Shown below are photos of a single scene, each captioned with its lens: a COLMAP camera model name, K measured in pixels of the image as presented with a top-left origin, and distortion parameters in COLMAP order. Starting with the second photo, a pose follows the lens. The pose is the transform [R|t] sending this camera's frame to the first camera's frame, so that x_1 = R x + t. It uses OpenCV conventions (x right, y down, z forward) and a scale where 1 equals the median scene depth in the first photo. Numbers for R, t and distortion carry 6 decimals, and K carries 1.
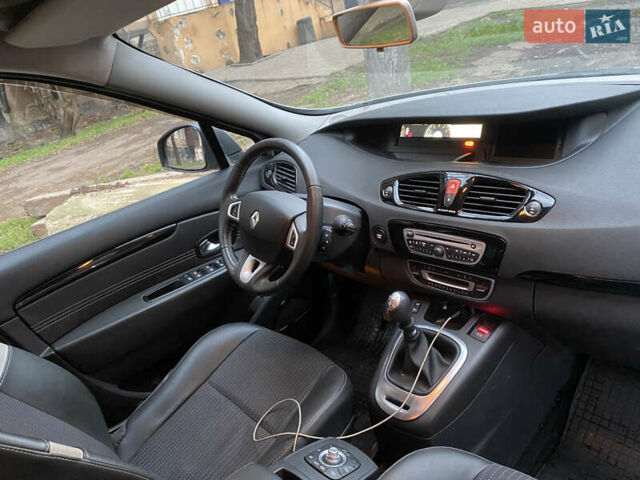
lens RADIAL K [[487.4, 0, 320.5], [0, 487.4, 242.5], [0, 0, 1]] dist [0.038648, -0.034522]
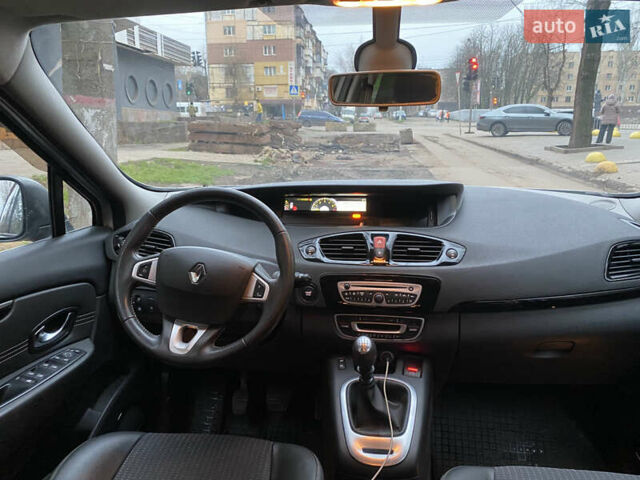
lens RADIAL K [[483.3, 0, 313.6], [0, 483.3, 238.9], [0, 0, 1]] dist [0.046319, -0.040496]
pose [[0.750980, 0.070317, 0.656570, -0.544894], [0.125346, 0.961055, -0.246297, 0.128308], [-0.648319, 0.267262, 0.712919, 0.253372]]
